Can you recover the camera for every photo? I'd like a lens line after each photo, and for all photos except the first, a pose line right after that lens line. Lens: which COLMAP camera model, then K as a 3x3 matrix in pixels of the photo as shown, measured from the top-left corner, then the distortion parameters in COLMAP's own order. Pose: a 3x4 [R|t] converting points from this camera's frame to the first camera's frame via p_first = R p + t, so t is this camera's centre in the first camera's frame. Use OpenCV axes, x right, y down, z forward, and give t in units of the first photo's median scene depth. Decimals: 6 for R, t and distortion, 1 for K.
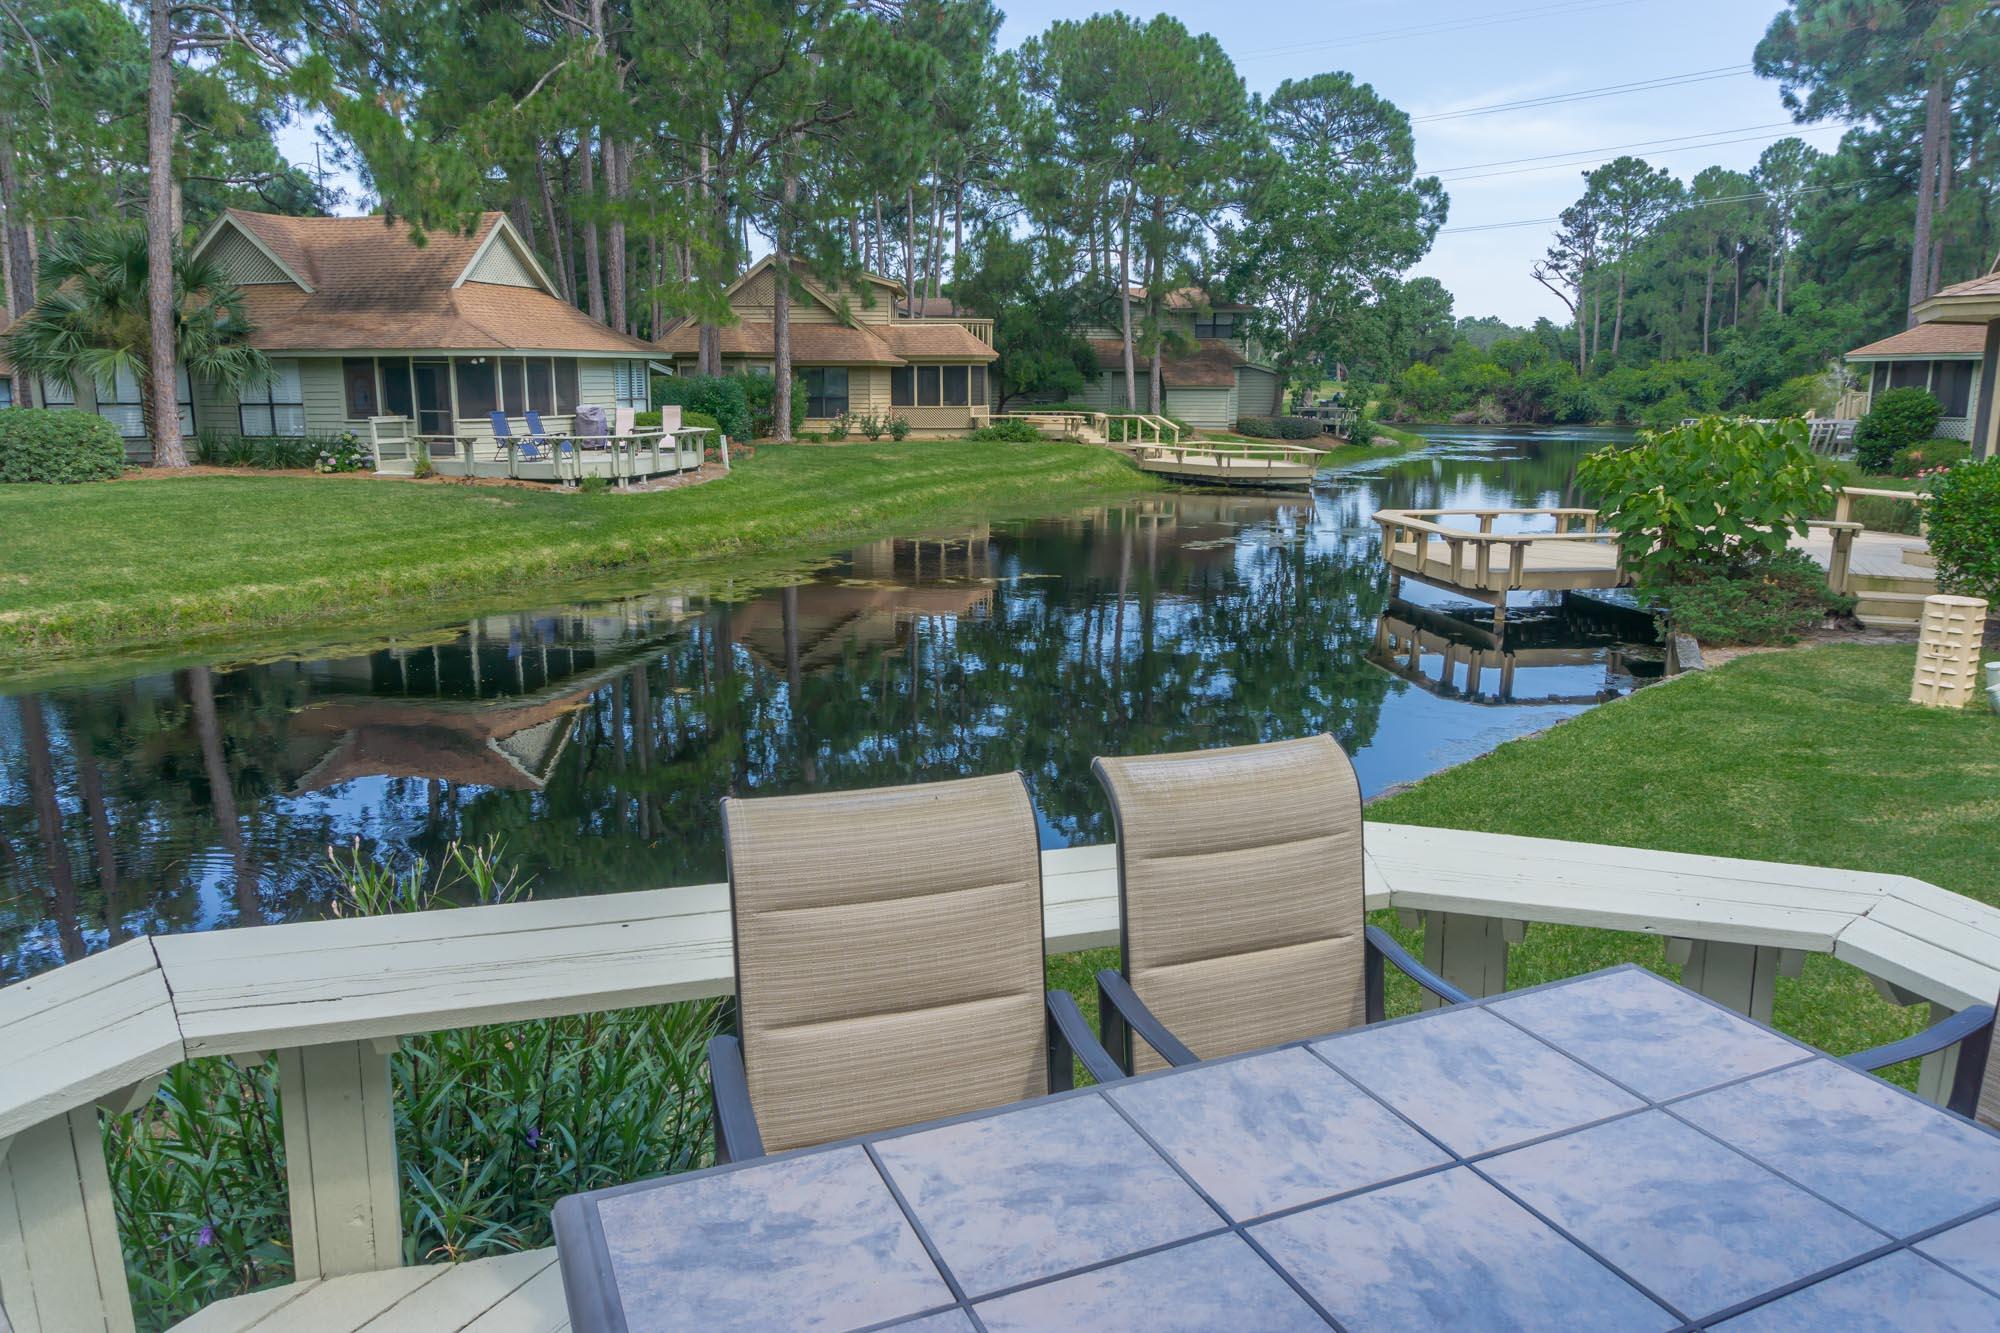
lens RADIAL K [[1352.5, 0, 1006.3], [0, 1352.5, 658.2], [0, 0, 1]] dist [-0.012746, -0.005669]
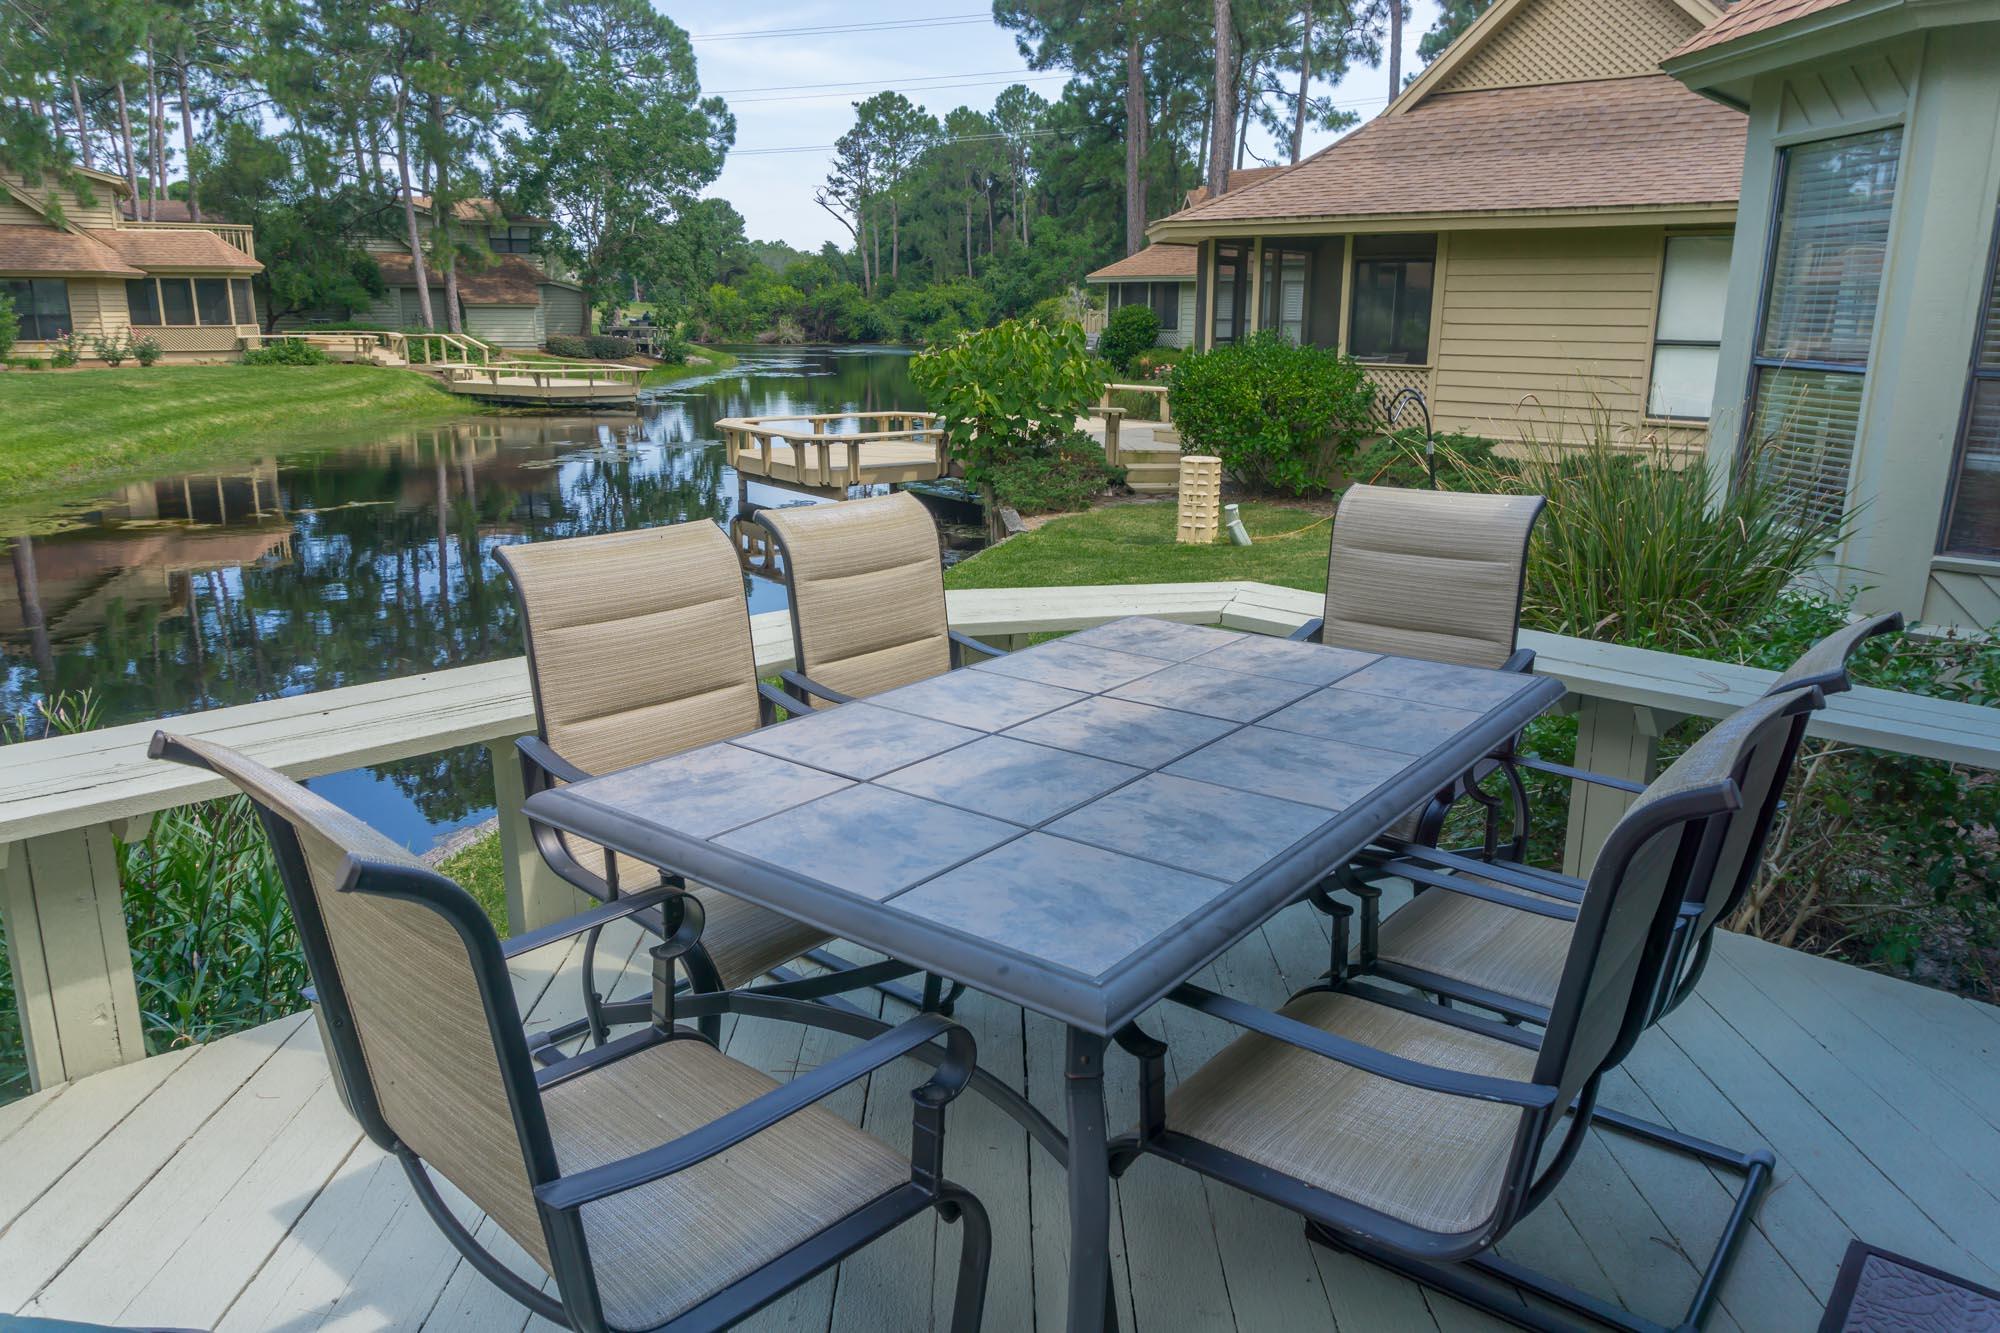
lens RADIAL K [[1352.5, 0, 1006.3], [0, 1352.5, 658.2], [0, 0, 1]] dist [-0.012746, -0.005669]
pose [[0.878270, -0.114460, 0.464264, -0.015222], [0.089189, 0.993102, 0.076118, 0.006031], [-0.469774, -0.025445, 0.882420, -0.011370]]
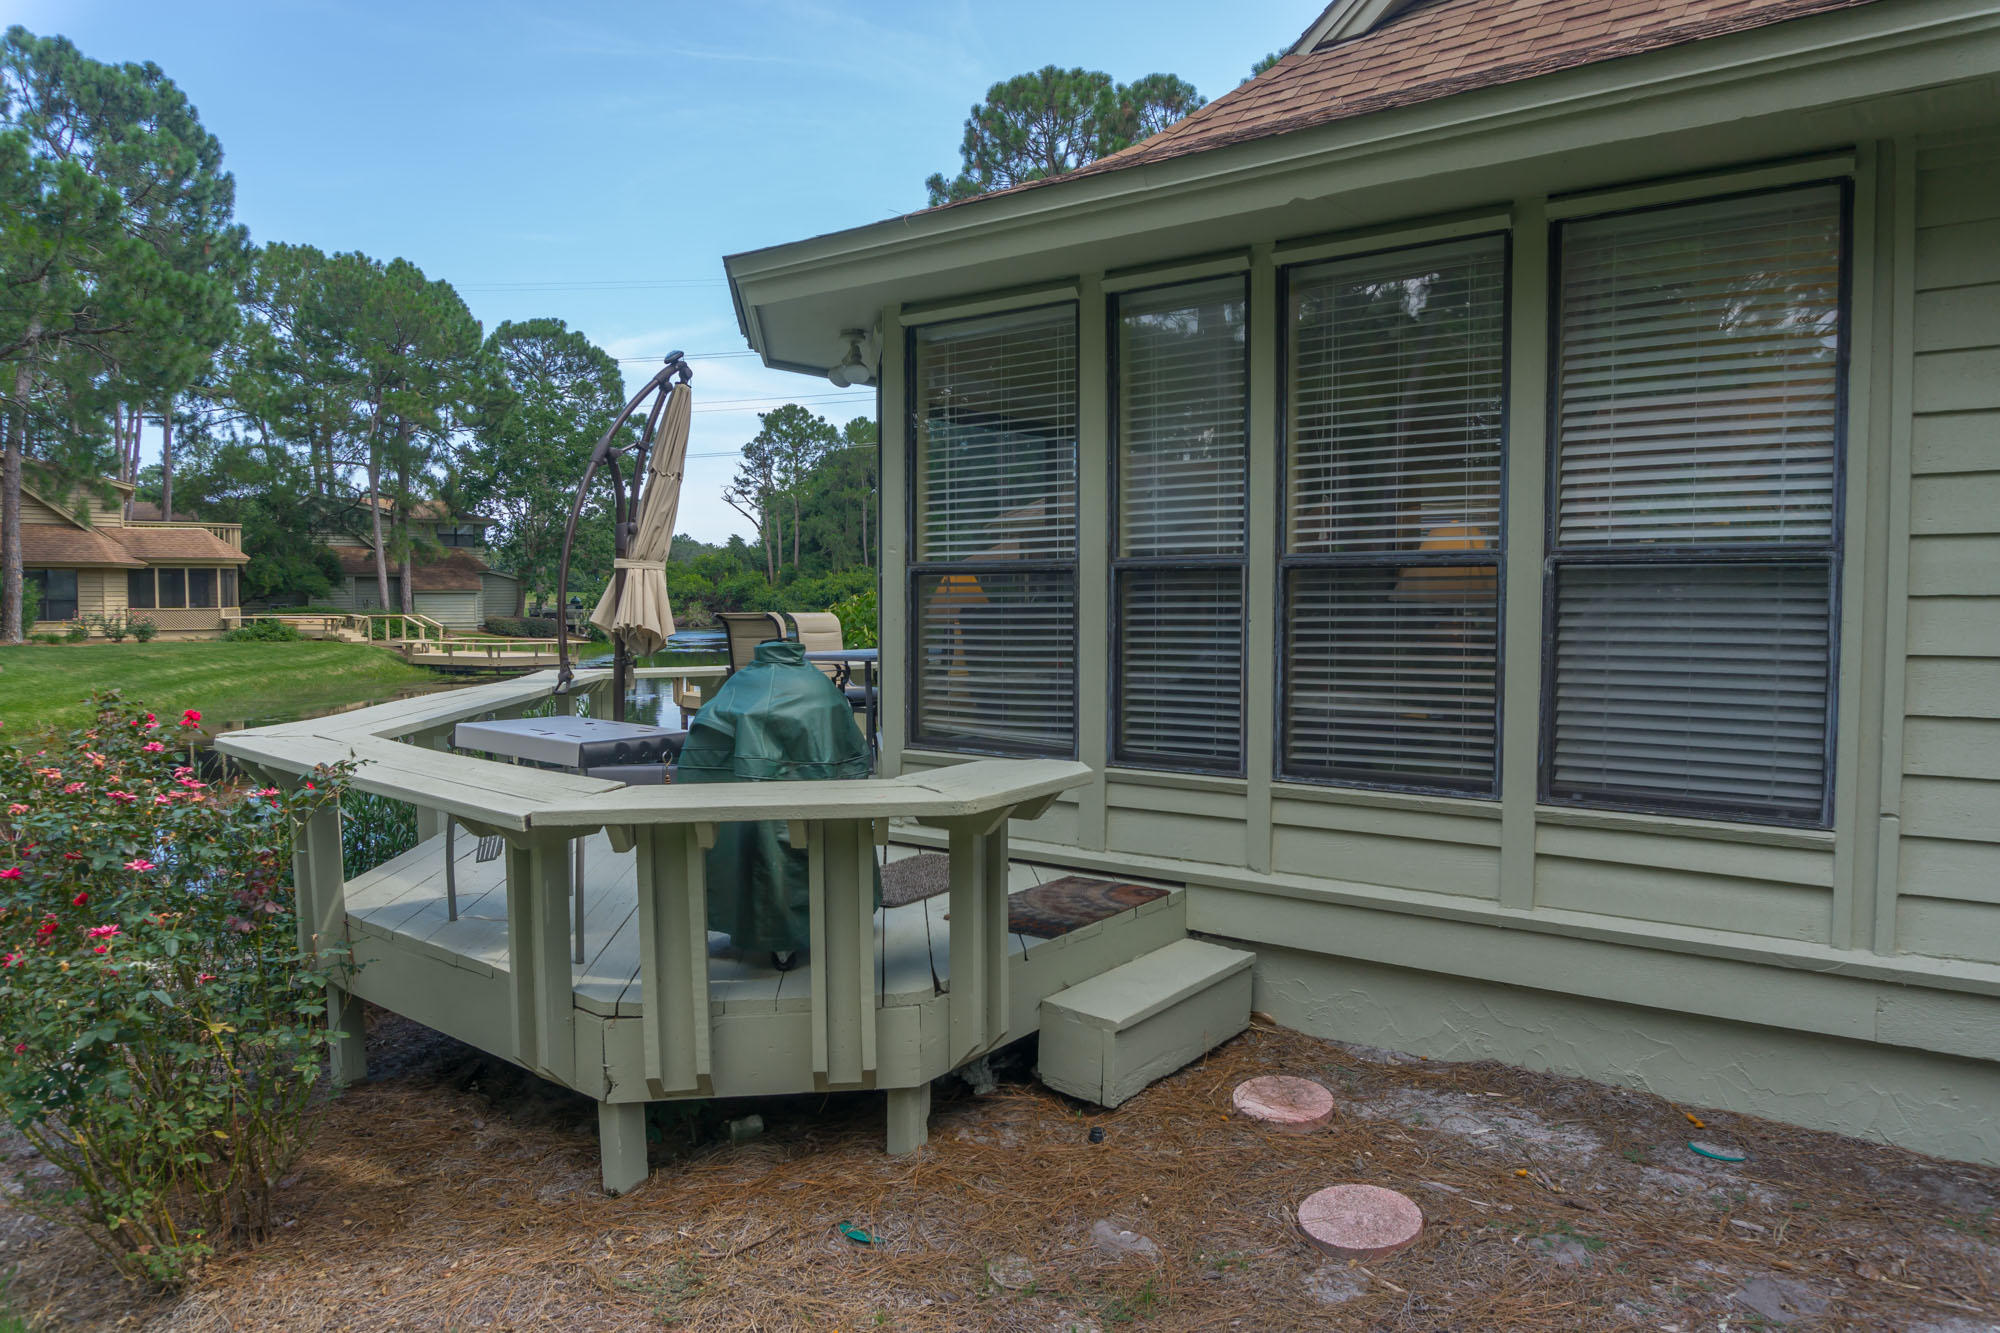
lens RADIAL K [[1374.3, 0, 1000.0], [0, 1374.3, 666.5], [0, 0, 1]] dist [0.000053, -0.001144]
pose [[0.842992, -0.031039, 0.537030, -0.078538], [0.111659, 0.986686, -0.118247, 0.037890], [-0.526210, 0.159645, 0.835234, -0.136768]]
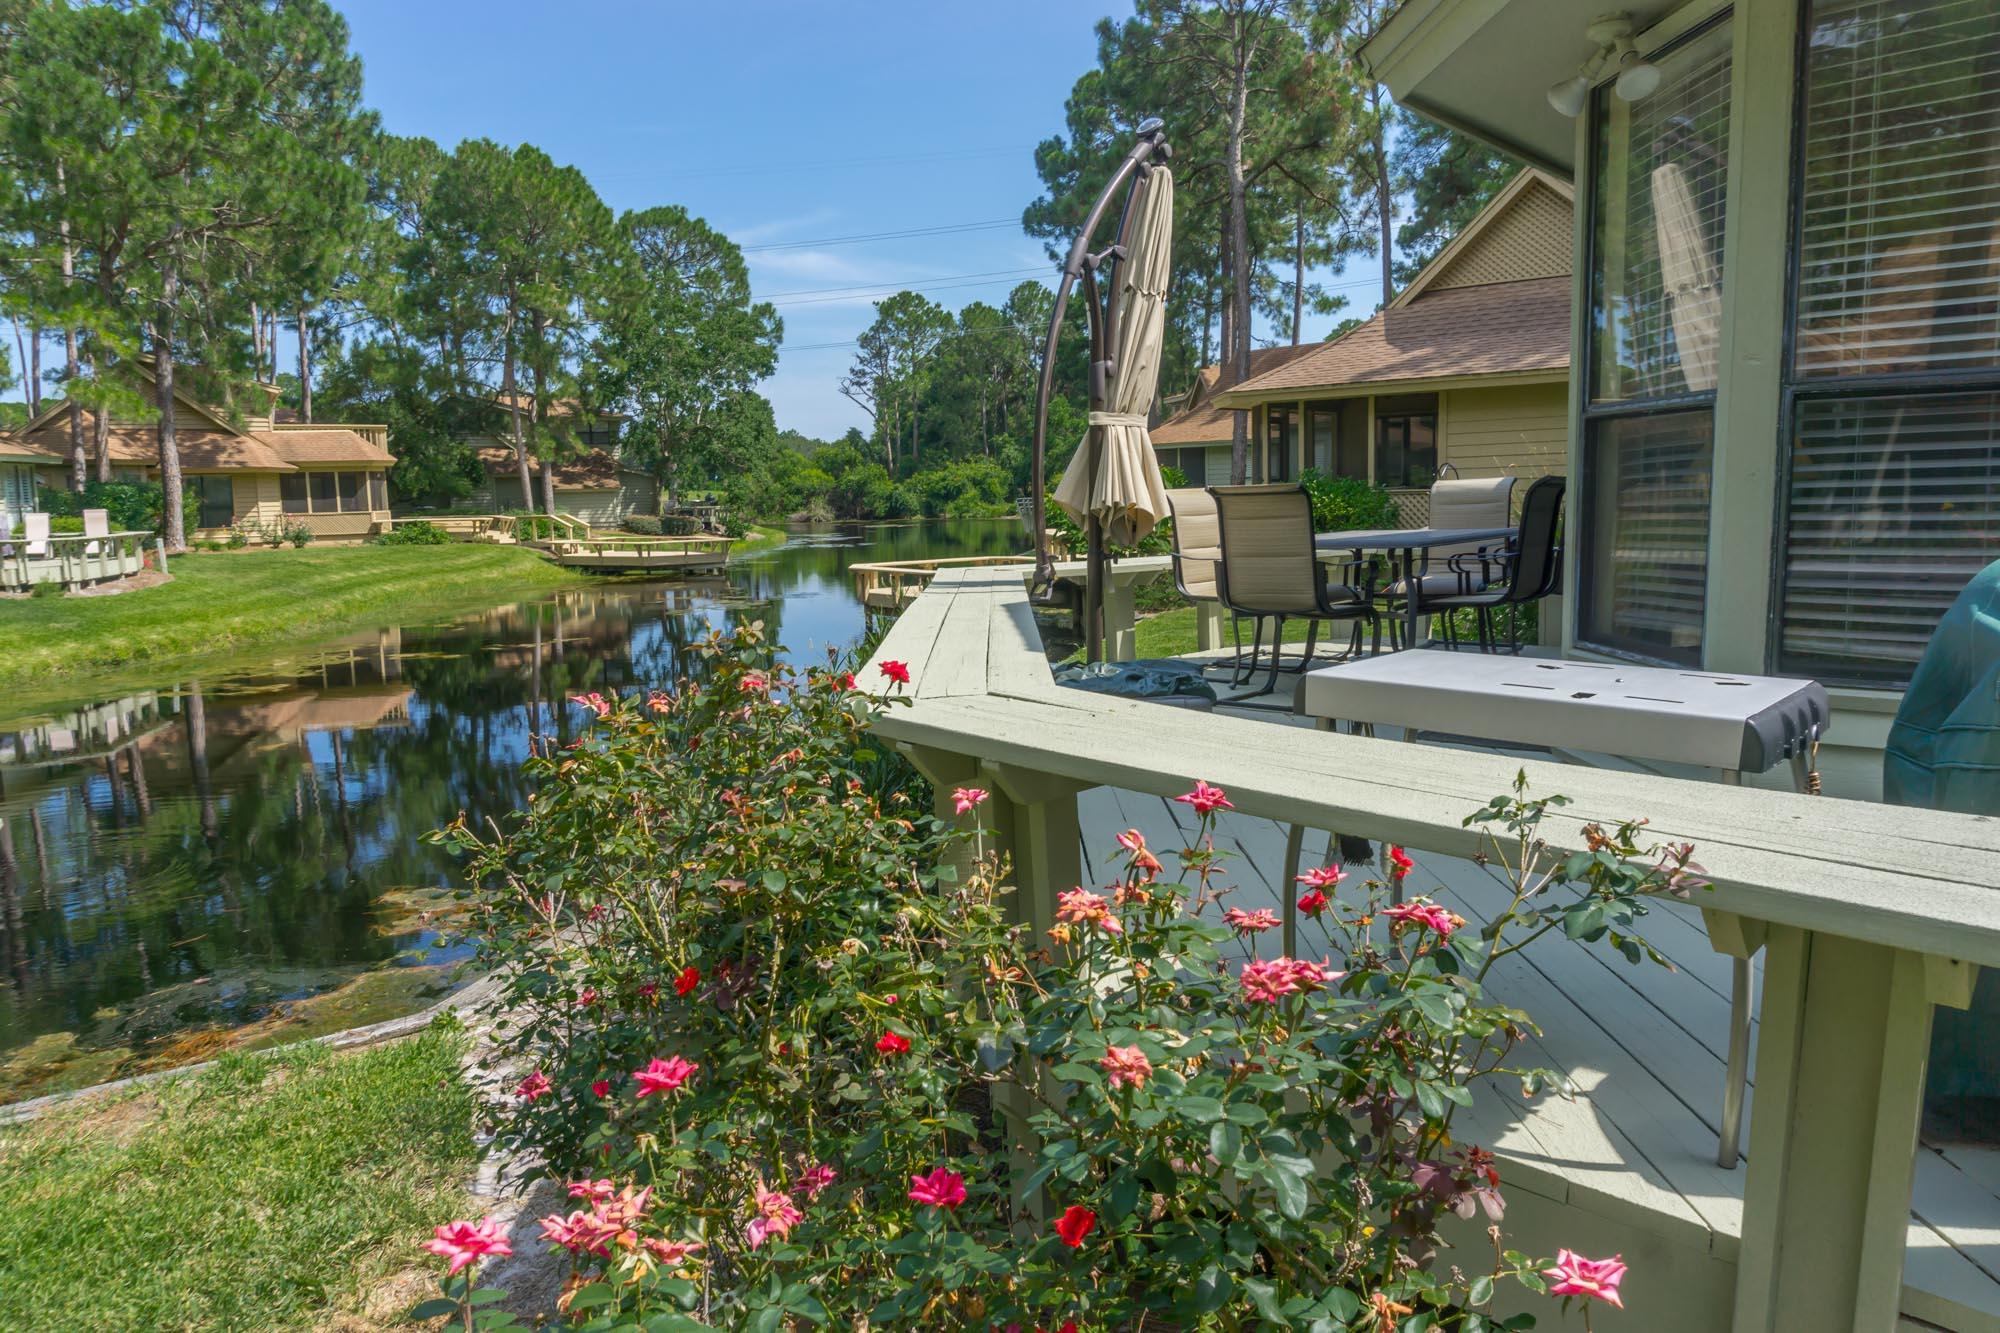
lens RADIAL K [[1366.8, 0, 1001.8], [0, 1366.8, 659.8], [0, 0, 1]] dist [-0.000286, 0.004384]
pose [[0.877197, -0.082999, 0.472902, -0.092840], [0.122105, 0.991125, -0.052543, 0.027613], [-0.464345, 0.103835, 0.879547, -0.078036]]
